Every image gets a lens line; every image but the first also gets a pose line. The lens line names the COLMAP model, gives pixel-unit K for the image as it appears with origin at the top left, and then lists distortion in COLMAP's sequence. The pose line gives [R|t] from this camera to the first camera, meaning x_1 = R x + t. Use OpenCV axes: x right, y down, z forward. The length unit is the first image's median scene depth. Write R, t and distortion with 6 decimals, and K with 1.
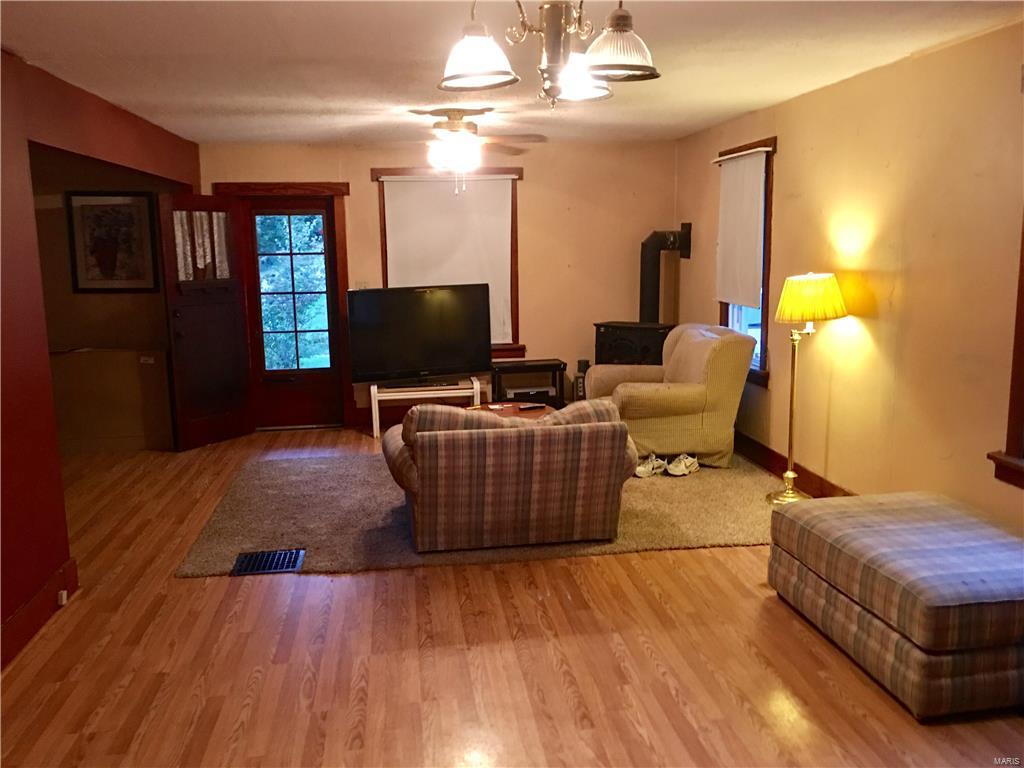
lens RADIAL K [[864.5, 0, 514.8], [0, 864.5, 386.0], [0, 0, 1]] dist [0.042602, -0.028433]
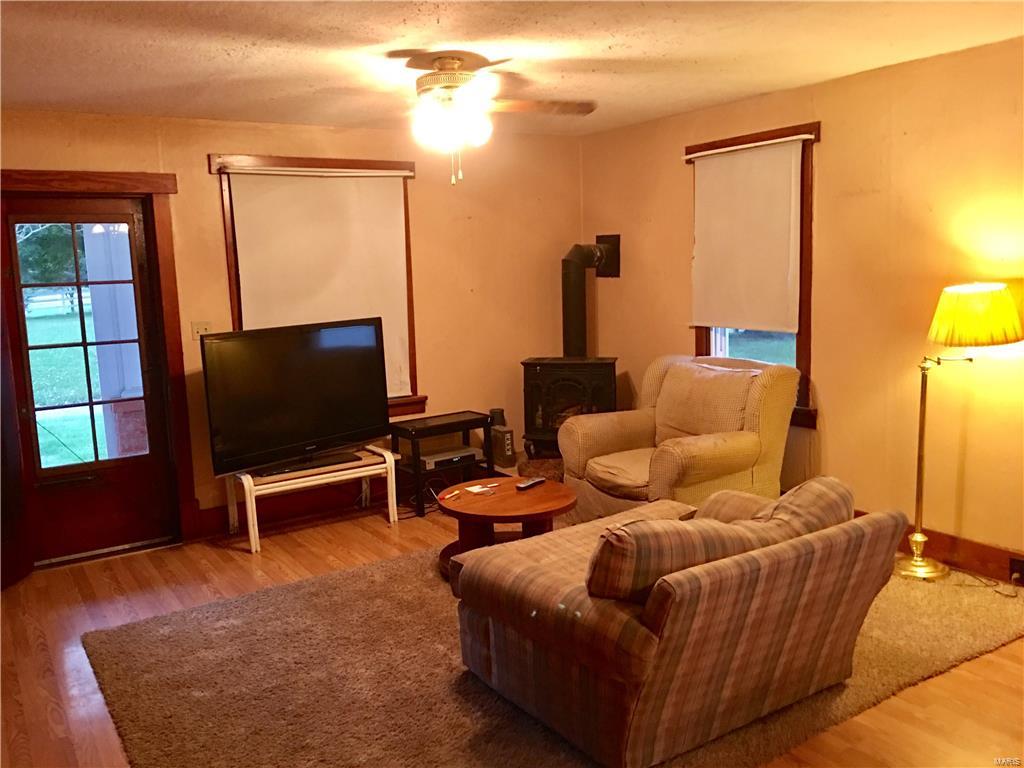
lens RADIAL K [[864.5, 0, 508.3], [0, 864.5, 377.2], [0, 0, 1]] dist [0.042602, -0.028433]
pose [[0.909522, -0.069768, 0.409759, -0.253437], [0.087752, 0.995823, -0.025225, -0.041933], [-0.406287, 0.058900, 0.911845, 0.307964]]
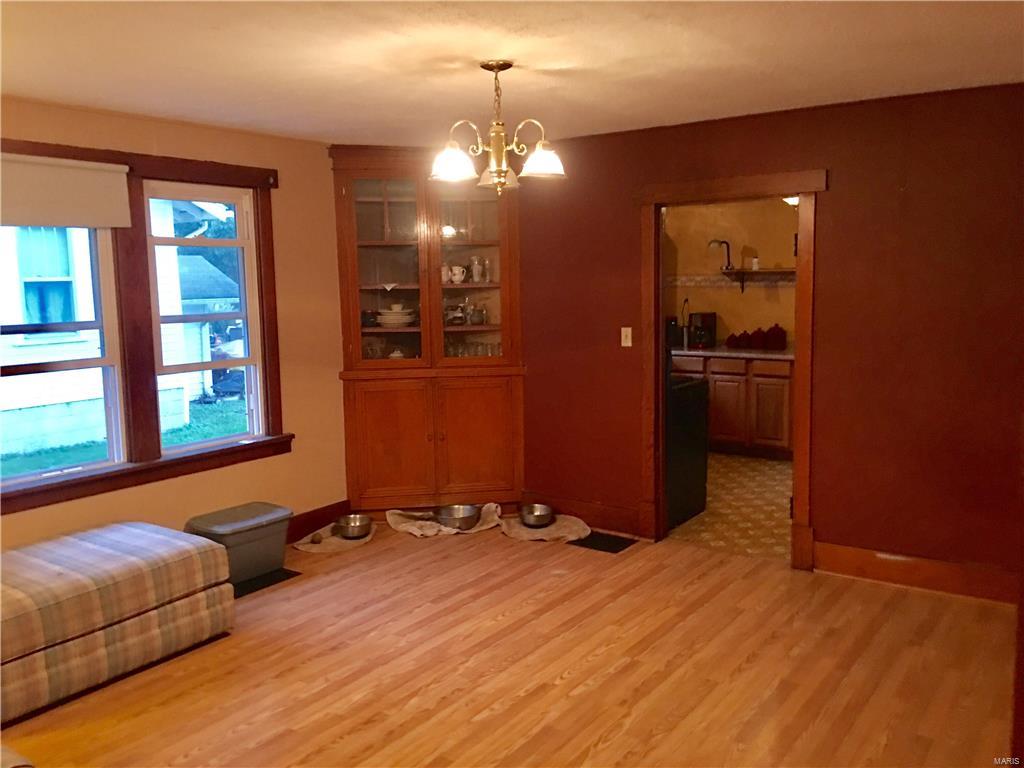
lens RADIAL K [[864.5, 0, 514.1], [0, 864.5, 388.6], [0, 0, 1]] dist [0.042602, -0.028433]
pose [[-0.734303, -0.047355, 0.677168, -0.670533], [0.148576, 0.962164, 0.228397, -0.201866], [-0.662362, 0.268323, -0.699485, 1.363317]]
